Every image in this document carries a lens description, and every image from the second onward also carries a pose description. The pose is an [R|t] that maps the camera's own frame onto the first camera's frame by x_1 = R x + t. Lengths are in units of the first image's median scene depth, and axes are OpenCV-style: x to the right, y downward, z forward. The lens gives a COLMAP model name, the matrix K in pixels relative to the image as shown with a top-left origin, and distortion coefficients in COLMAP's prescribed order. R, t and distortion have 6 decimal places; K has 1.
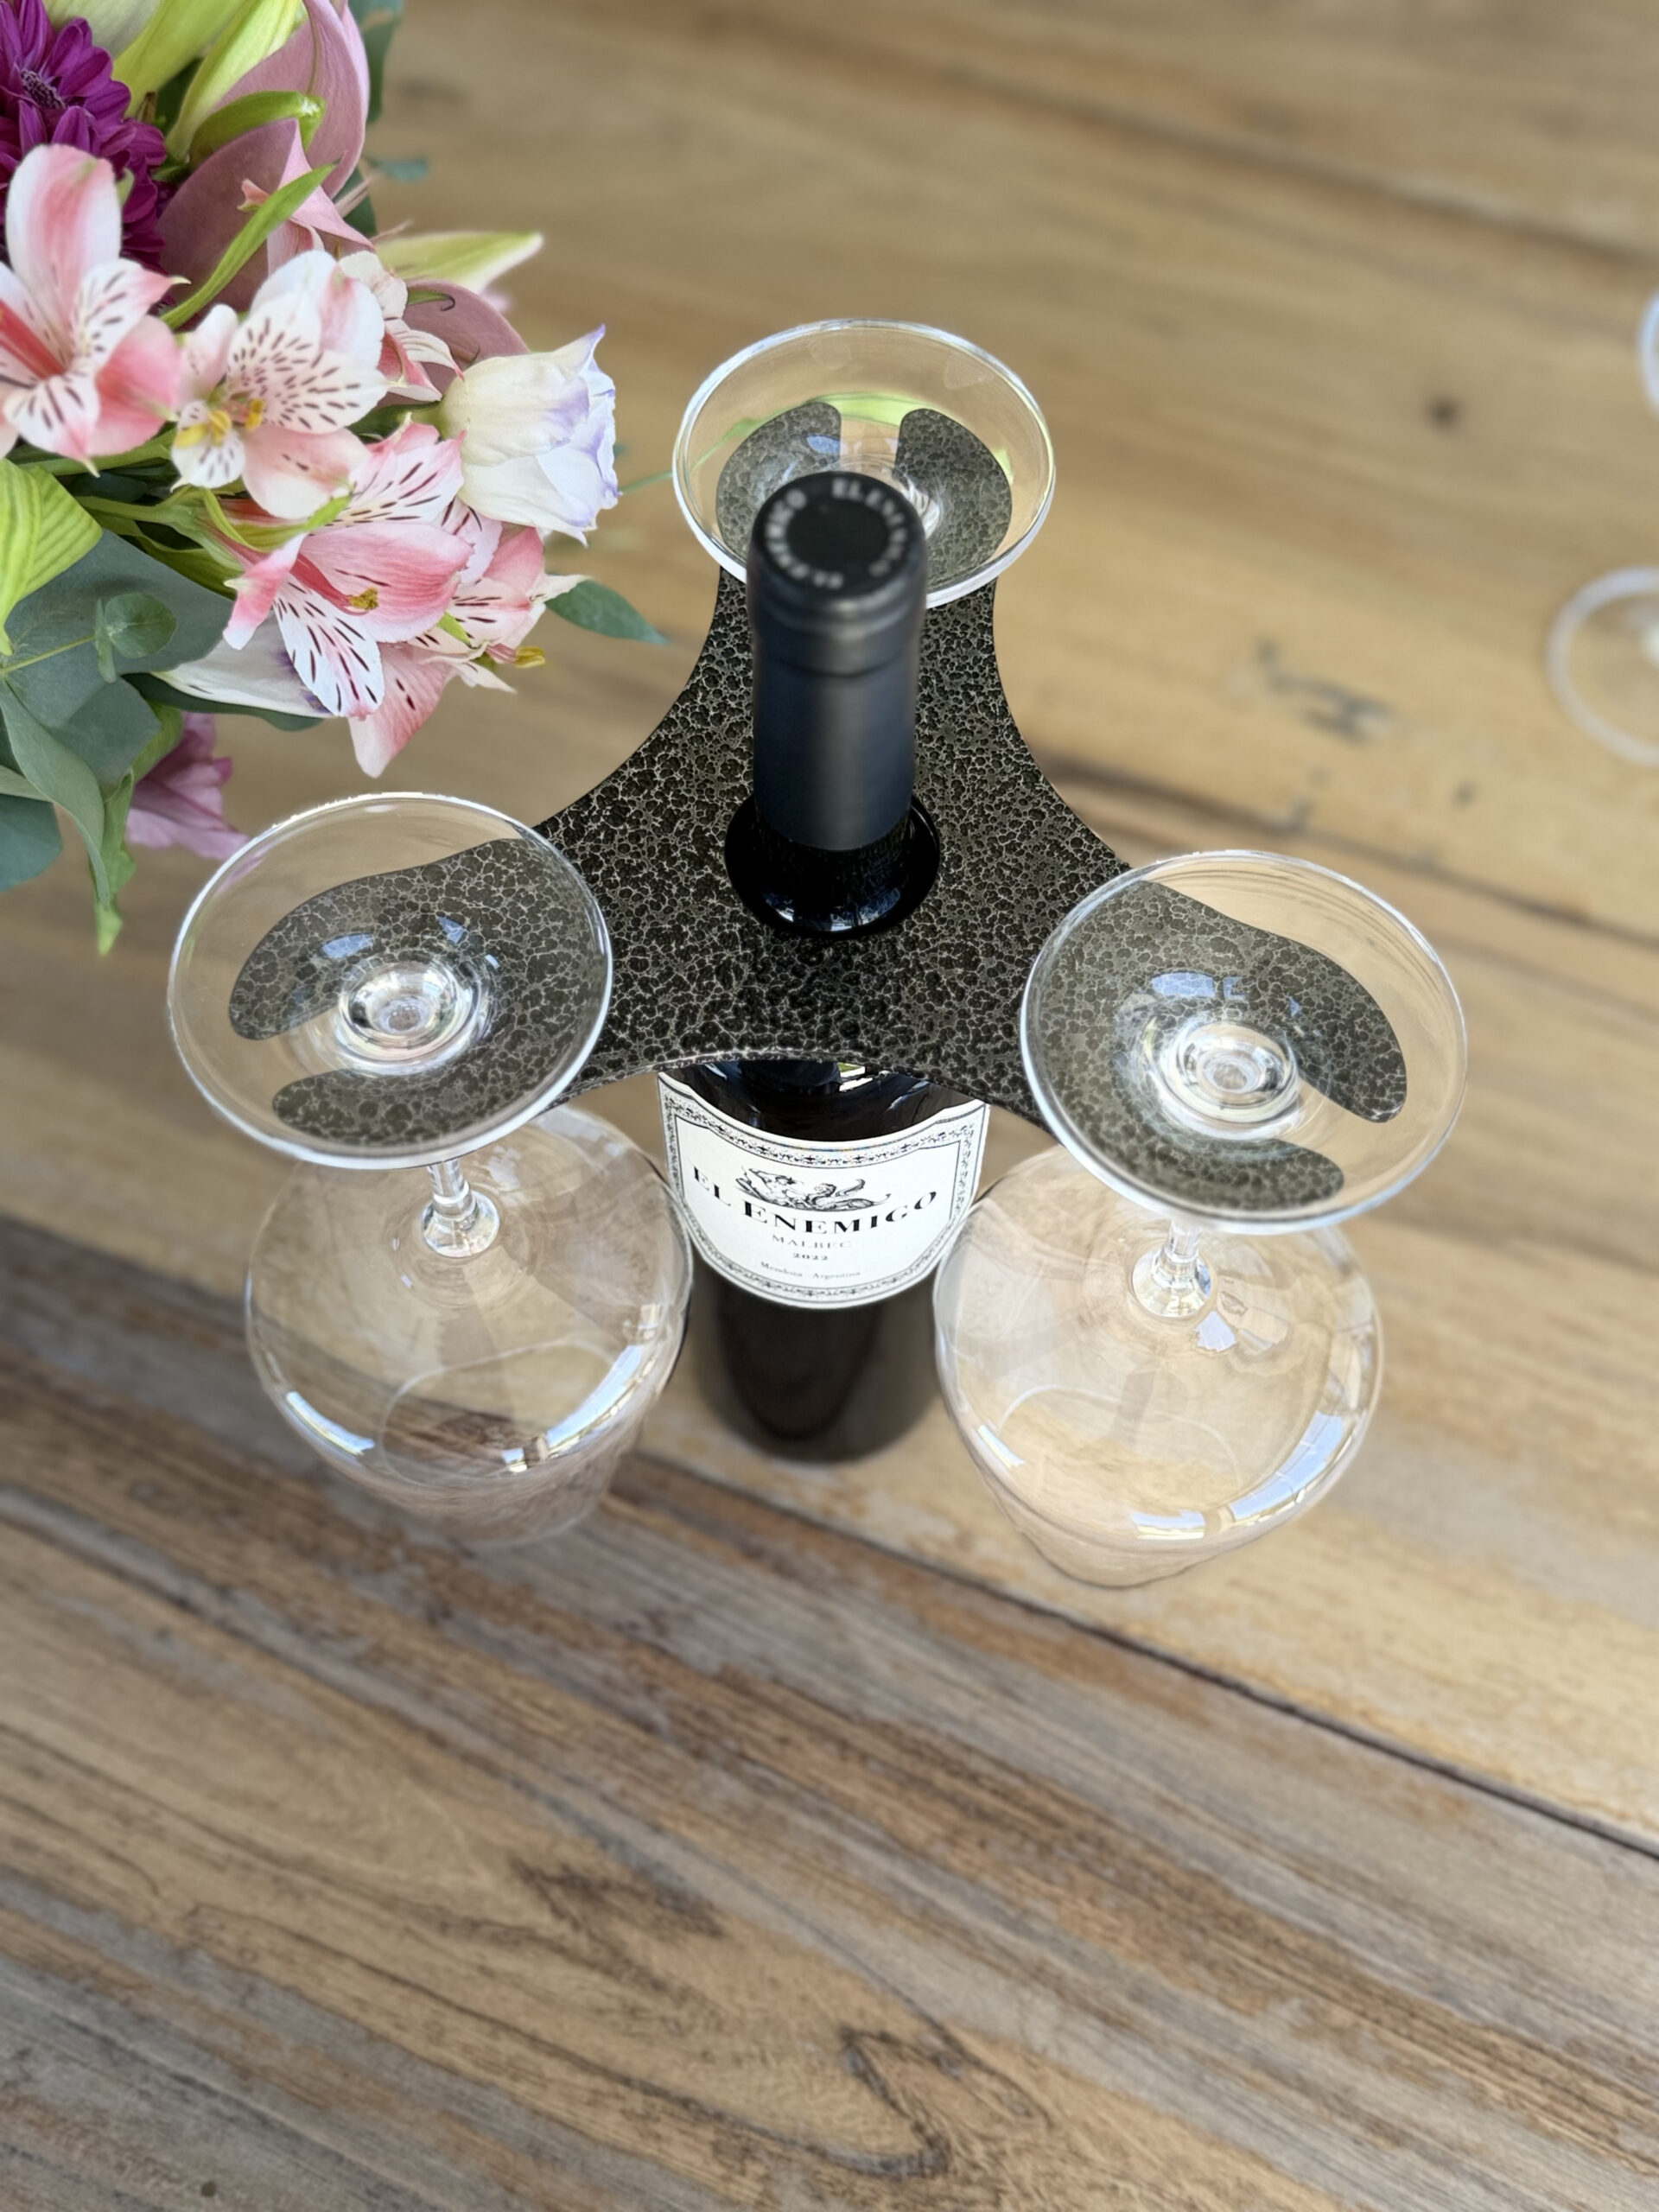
lens RADIAL K [[2396.1, 0, 843.1], [0, 2396.1, 1117.9], [0, 0, 1]] dist [0.068922, 0.000000]
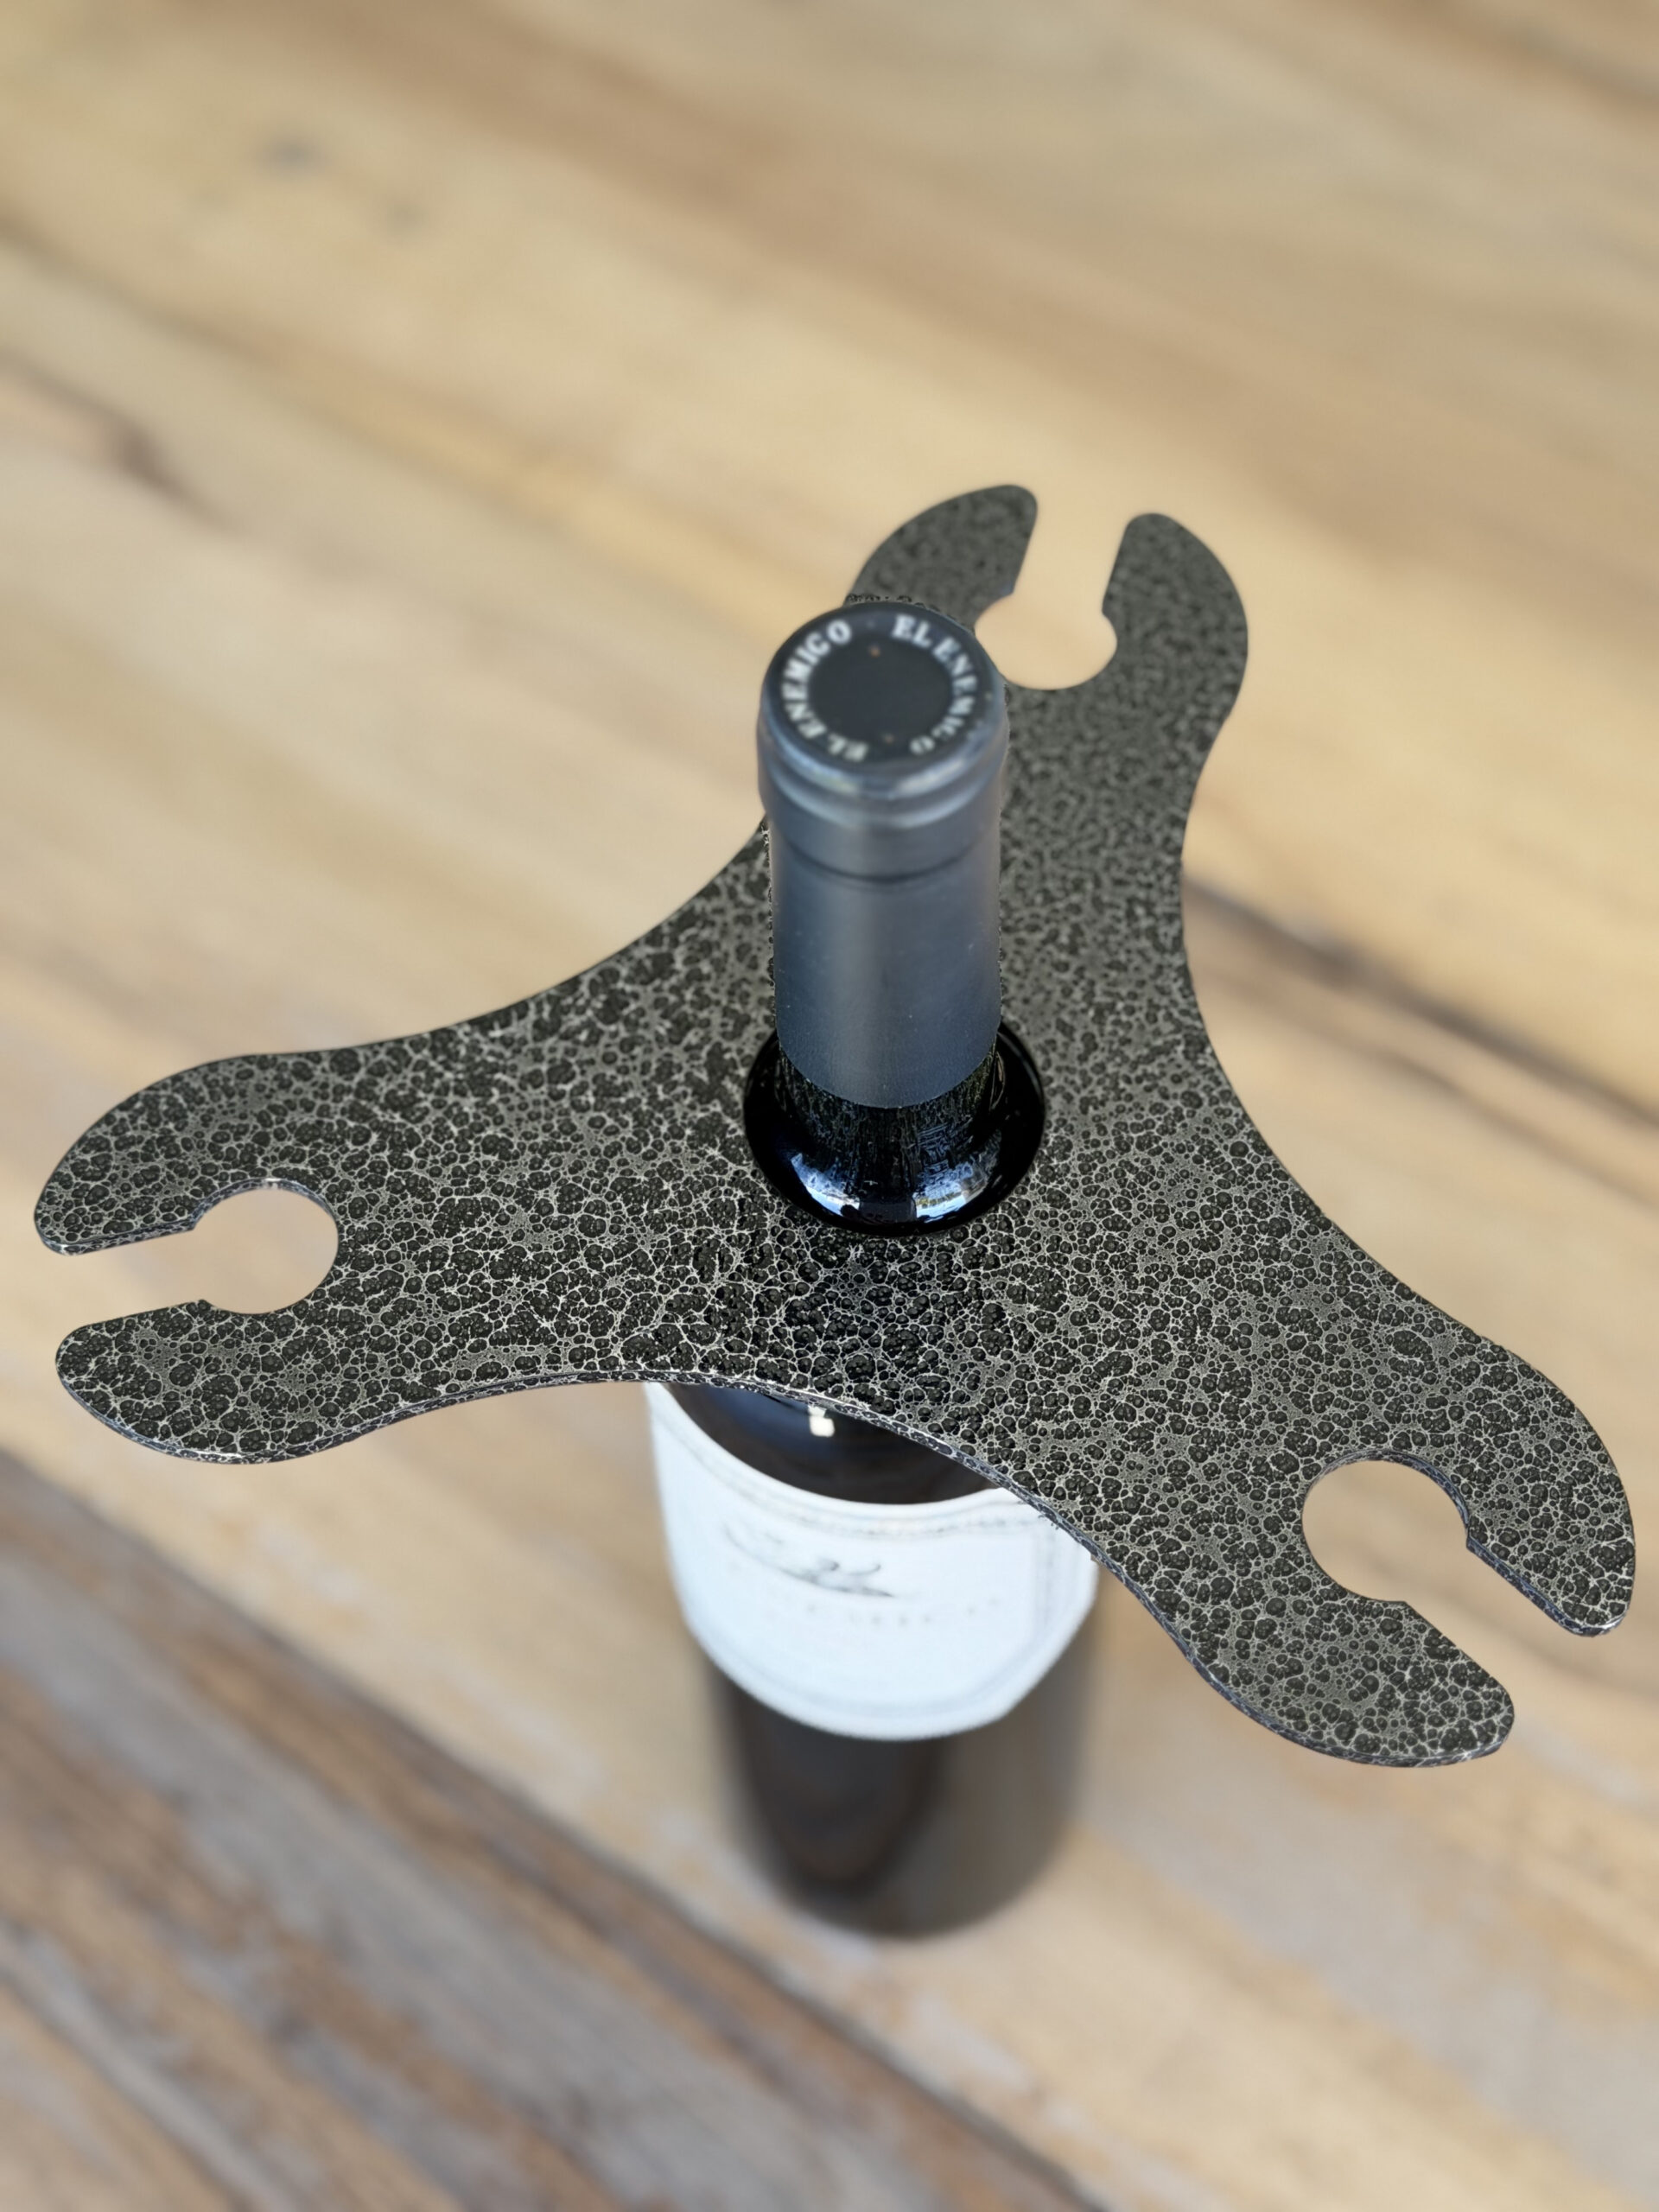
lens RADIAL K [[3357.9, 0, 833.9], [0, 3357.9, 1117.1], [0, 0, 1]] dist [0.085645, 0.000000]
pose [[0.969539, 0.181878, -0.164055, 0.107230], [-0.192860, 0.979763, -0.053565, -0.037643], [0.150993, 0.083573, 0.984996, 0.011231]]
